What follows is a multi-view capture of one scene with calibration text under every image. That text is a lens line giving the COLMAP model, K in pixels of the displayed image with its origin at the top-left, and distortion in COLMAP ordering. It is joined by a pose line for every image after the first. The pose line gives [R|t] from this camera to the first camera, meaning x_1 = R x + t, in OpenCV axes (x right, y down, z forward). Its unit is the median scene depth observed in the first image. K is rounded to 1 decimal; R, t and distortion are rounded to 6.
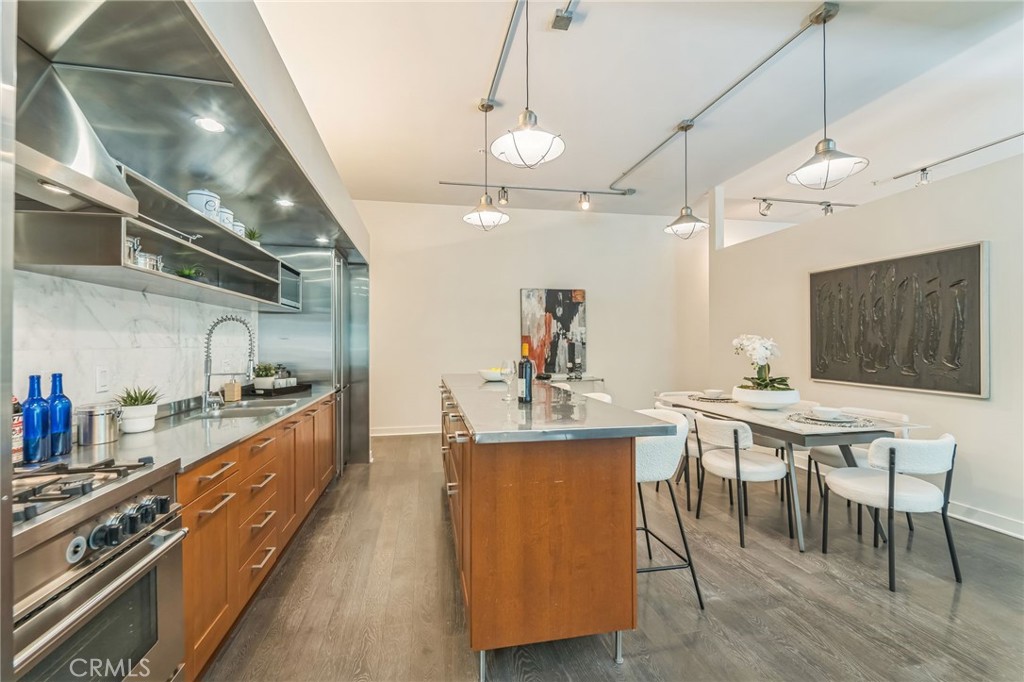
lens RADIAL K [[417.4, 0, 505.5], [0, 417.4, 339.2], [0, 0, 1]] dist [0.008119, -0.004096]
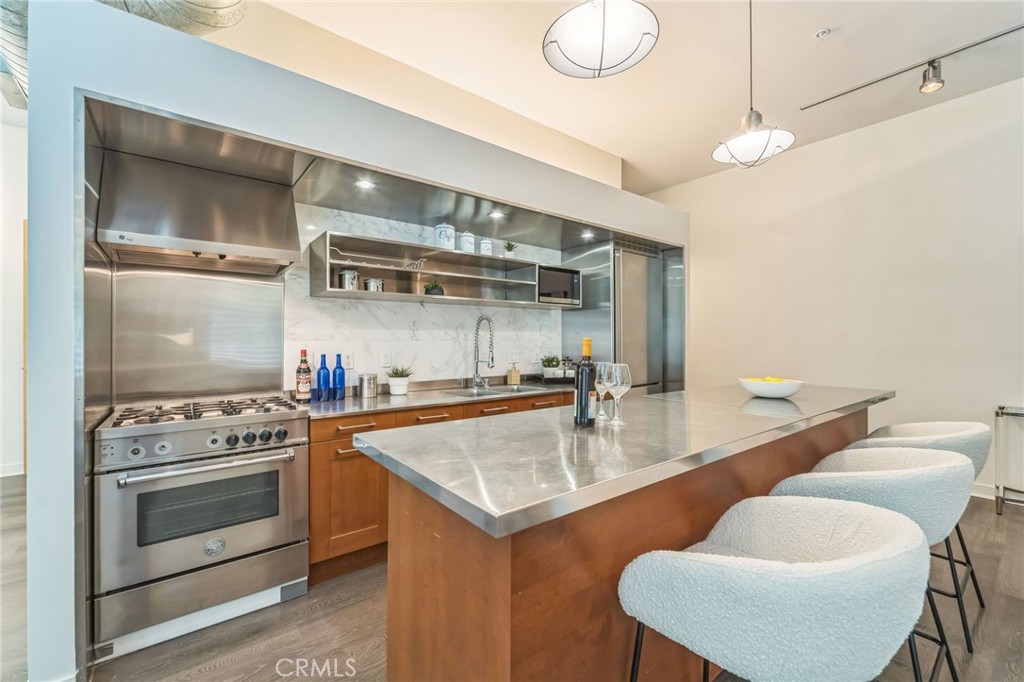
lens RADIAL K [[417.4, 0, 508.8], [0, 417.4, 337.8], [0, 0, 1]] dist [0.008119, -0.004096]
pose [[0.455540, 0.001774, -0.890214, 0.229026], [0.005588, 0.999973, 0.004852, 0.002222], [0.890198, -0.007184, 0.455518, 0.226047]]
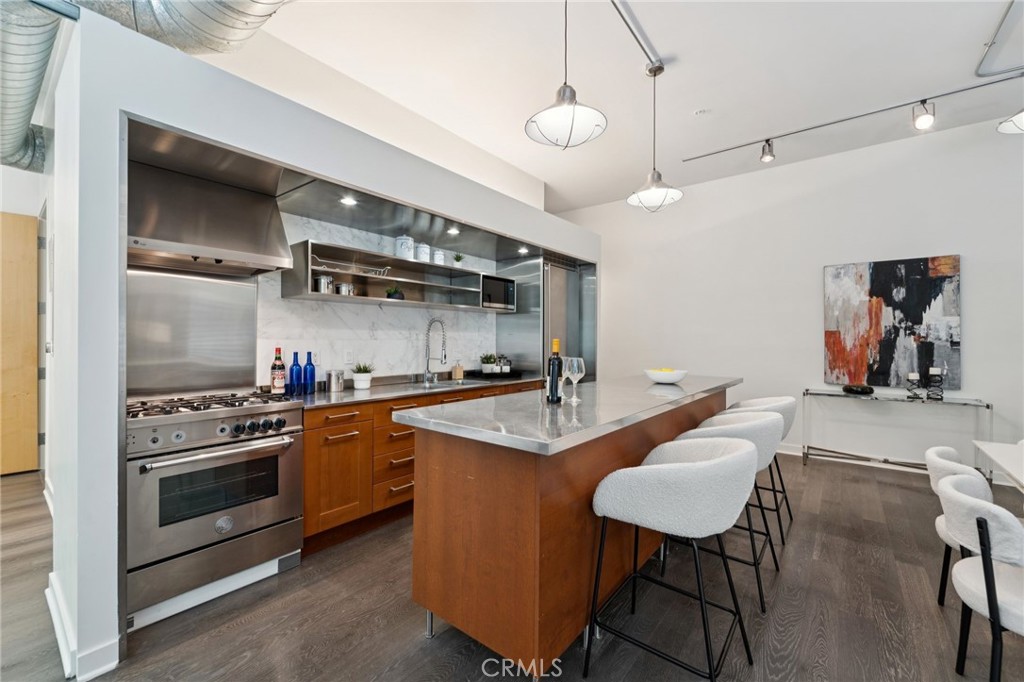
lens RADIAL K [[417.4, 0, 506.9], [0, 417.4, 338.4], [0, 0, 1]] dist [0.008119, -0.004096]
pose [[0.647082, 0.007843, -0.762380, 0.267622], [-0.003167, 0.999966, 0.007599, 0.000615], [0.762414, -0.002502, 0.647085, 0.121230]]
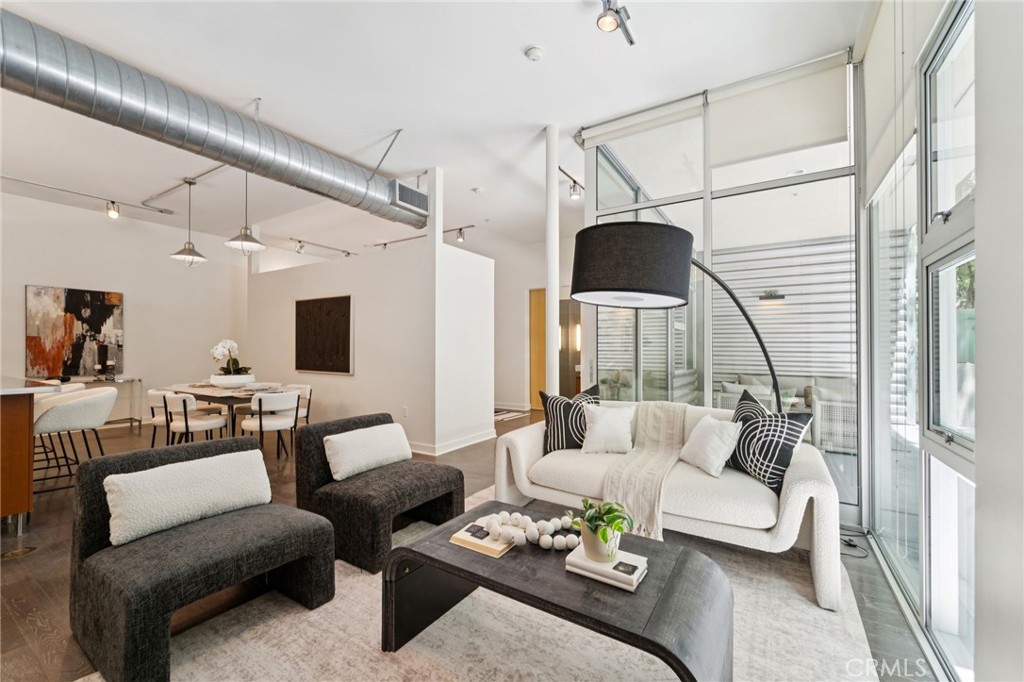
lens RADIAL K [[417.4, 0, 506.3], [0, 417.4, 347.6], [0, 0, 1]] dist [0.008119, -0.004096]
pose [[0.693486, 0.011999, 0.720370, 0.121557], [-0.014008, 0.999897, -0.003170, 0.005470], [-0.720334, -0.007893, 0.693582, -0.450100]]
